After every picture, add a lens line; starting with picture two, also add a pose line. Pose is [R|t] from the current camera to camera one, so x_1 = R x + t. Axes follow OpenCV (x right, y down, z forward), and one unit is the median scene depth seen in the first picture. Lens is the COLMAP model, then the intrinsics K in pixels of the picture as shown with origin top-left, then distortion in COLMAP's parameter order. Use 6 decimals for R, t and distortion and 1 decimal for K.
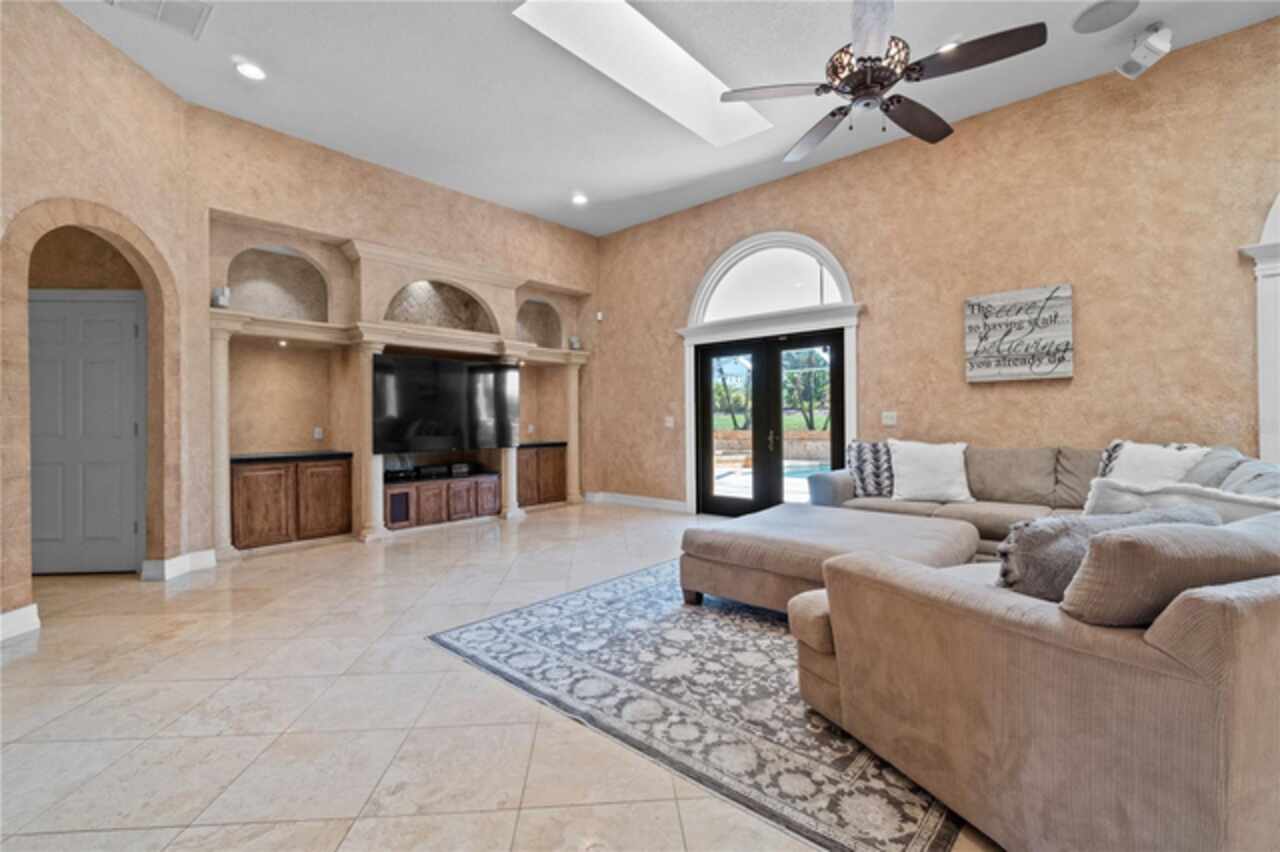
lens RADIAL K [[555.0, 0, 640.4], [0, 555.0, 419.2], [0, 0, 1]] dist [-0.001050, -0.000228]
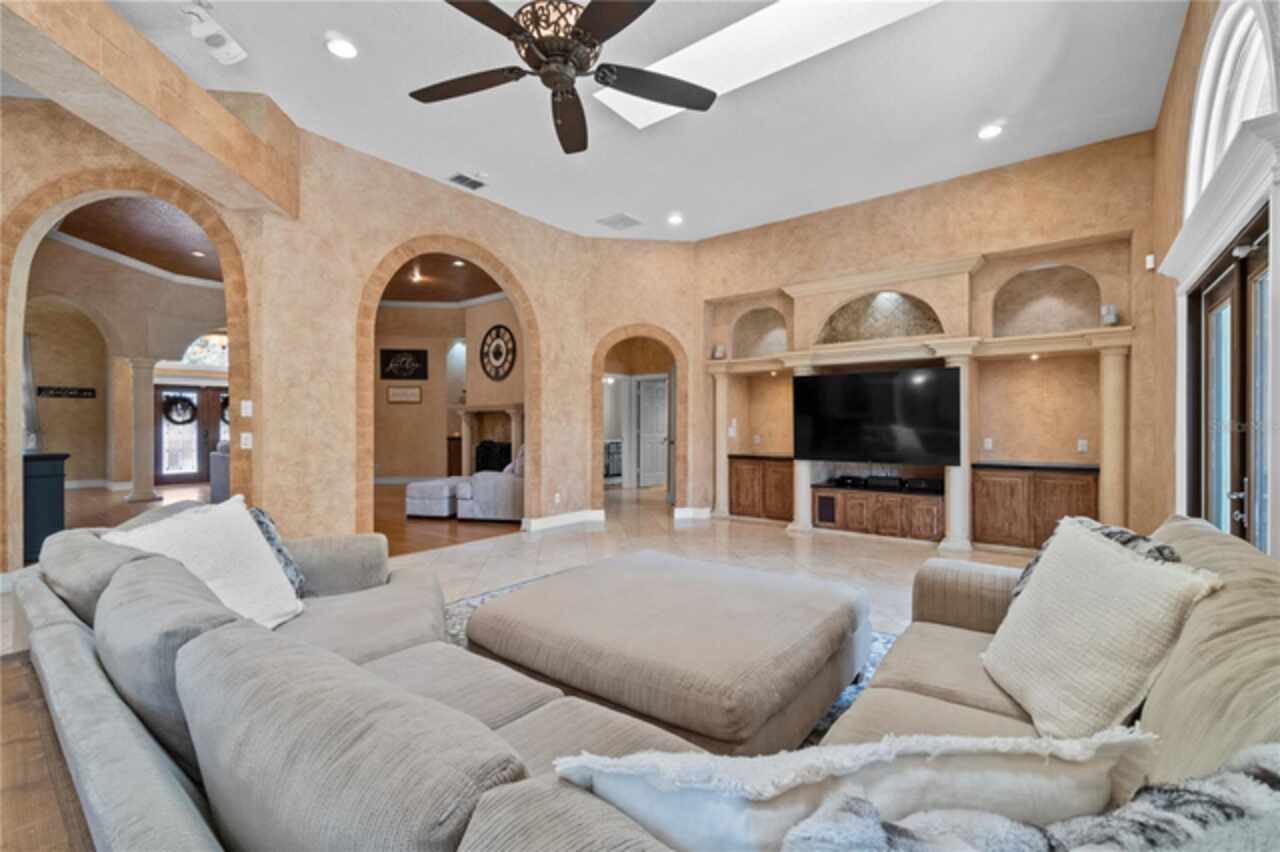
lens RADIAL K [[546.6, 0, 640.0], [0, 546.6, 426.0], [0, 0, 1]] dist [0.000505, 0.000068]
pose [[0.061661, 0.006062, -0.998079, 0.659907], [-0.001807, 0.999981, 0.005962, -0.015130], [0.998096, 0.001435, 0.061671, 0.571136]]
